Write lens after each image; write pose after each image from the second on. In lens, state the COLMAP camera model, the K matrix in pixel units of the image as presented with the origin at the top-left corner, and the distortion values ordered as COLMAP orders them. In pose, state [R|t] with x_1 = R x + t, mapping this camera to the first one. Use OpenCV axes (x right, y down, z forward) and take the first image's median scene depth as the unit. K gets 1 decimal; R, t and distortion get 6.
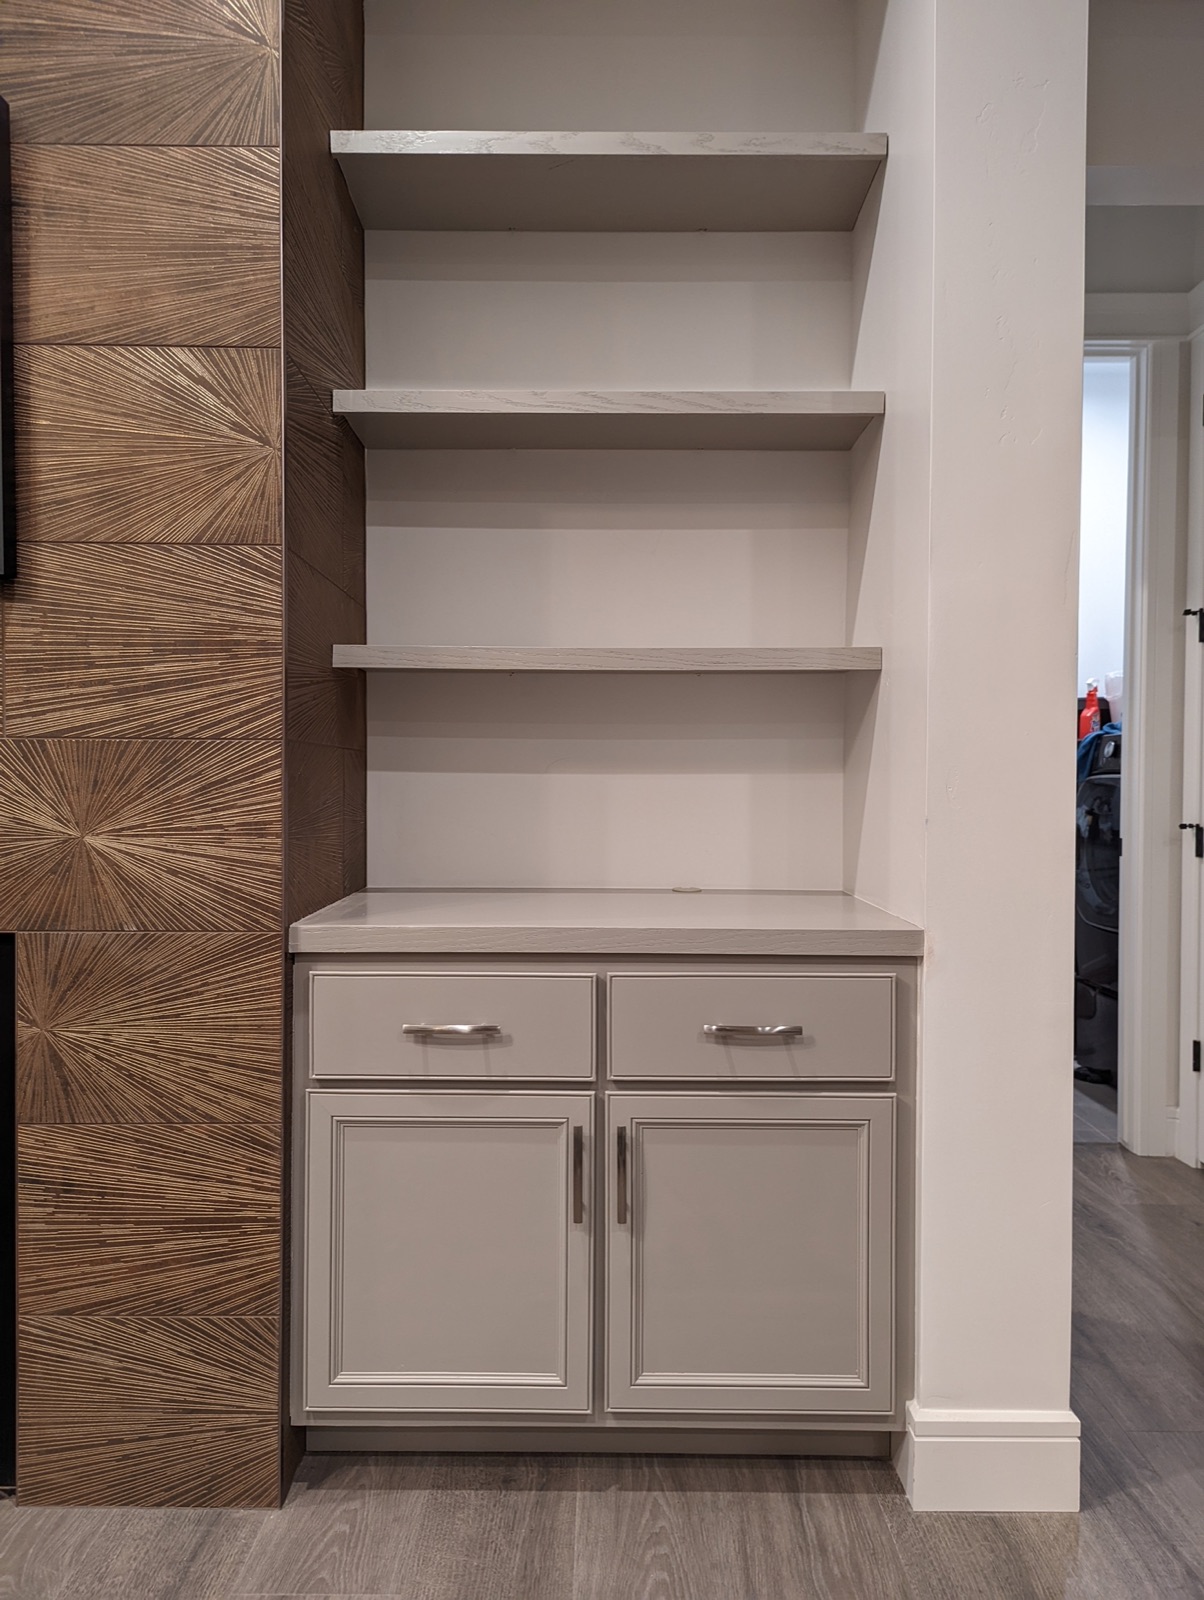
lens RADIAL K [[1153.2, 0, 604.2], [0, 1153.2, 790.5], [0, 0, 1]] dist [0.038769, -0.032506]
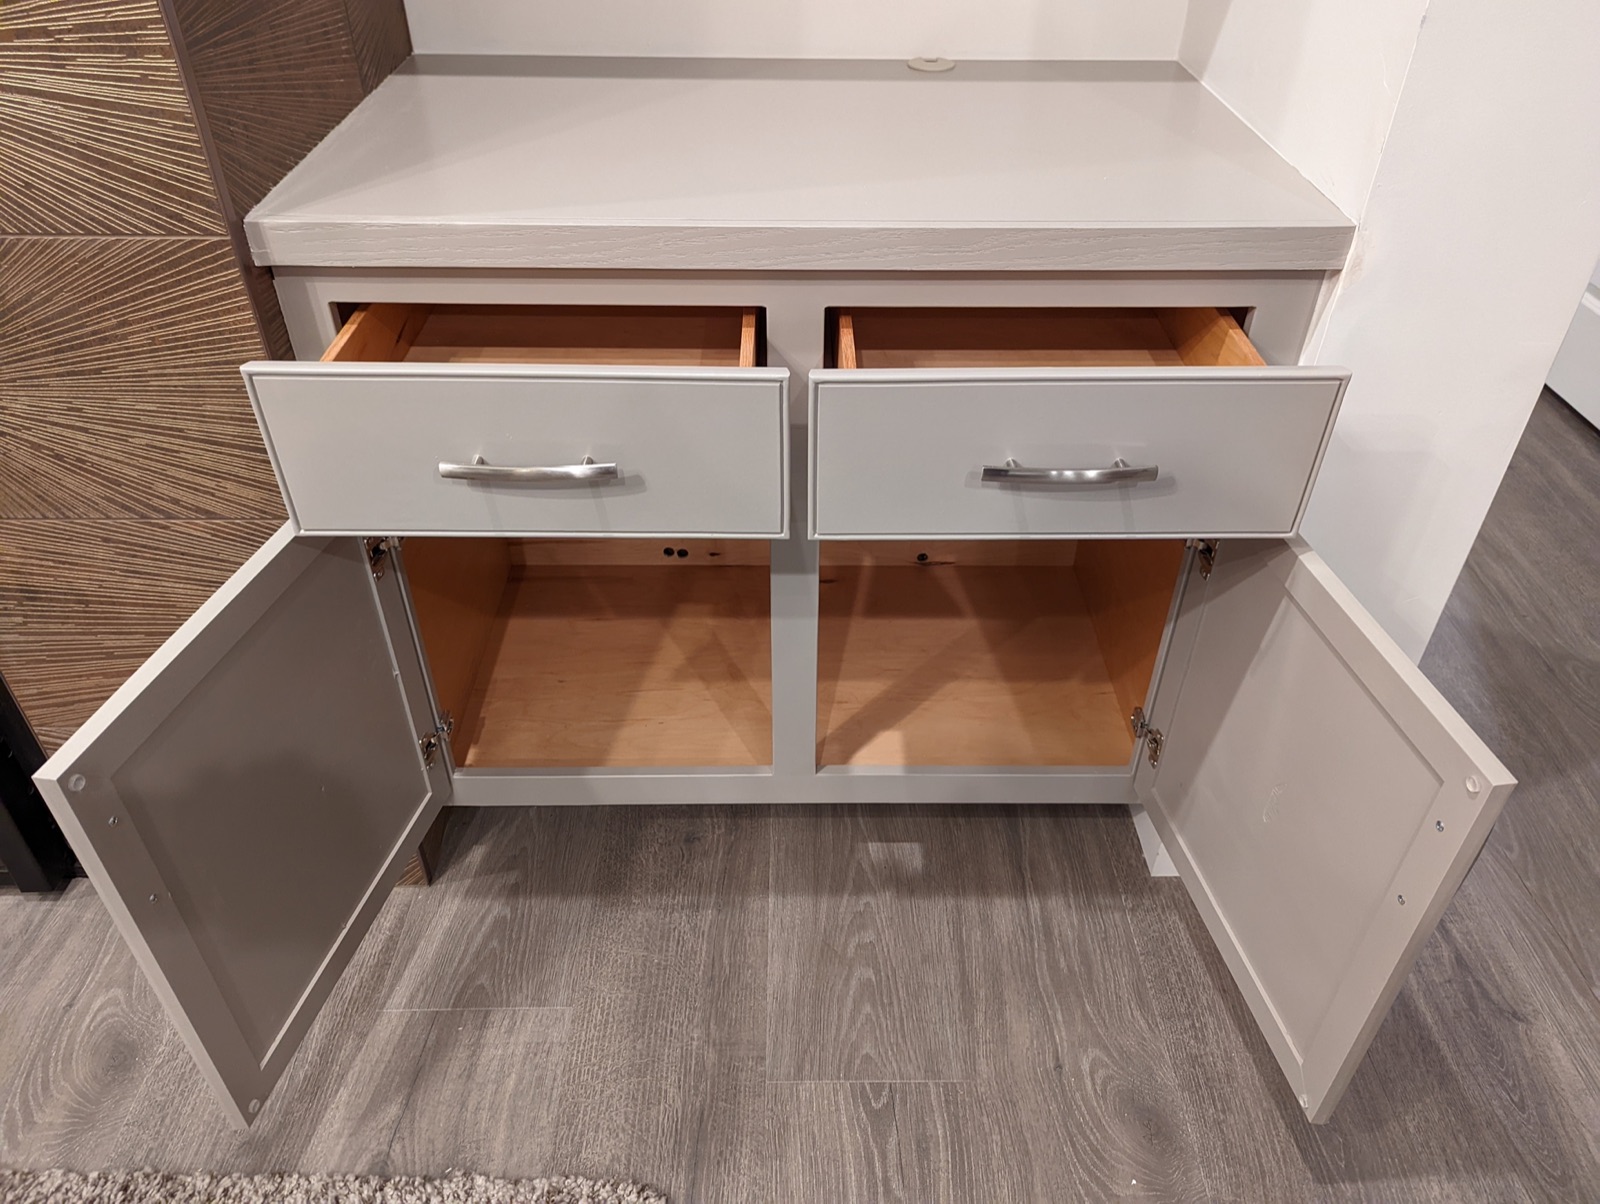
lens RADIAL K [[1153.2, 0, 813.9], [0, 1153.2, 592.7], [0, 0, 1]] dist [0.038769, -0.032506]
pose [[0.999834, -0.005944, 0.017237, -0.004151], [-0.005541, 0.801589, 0.597850, -0.079700], [-0.017371, -0.597846, 0.801423, 0.435223]]
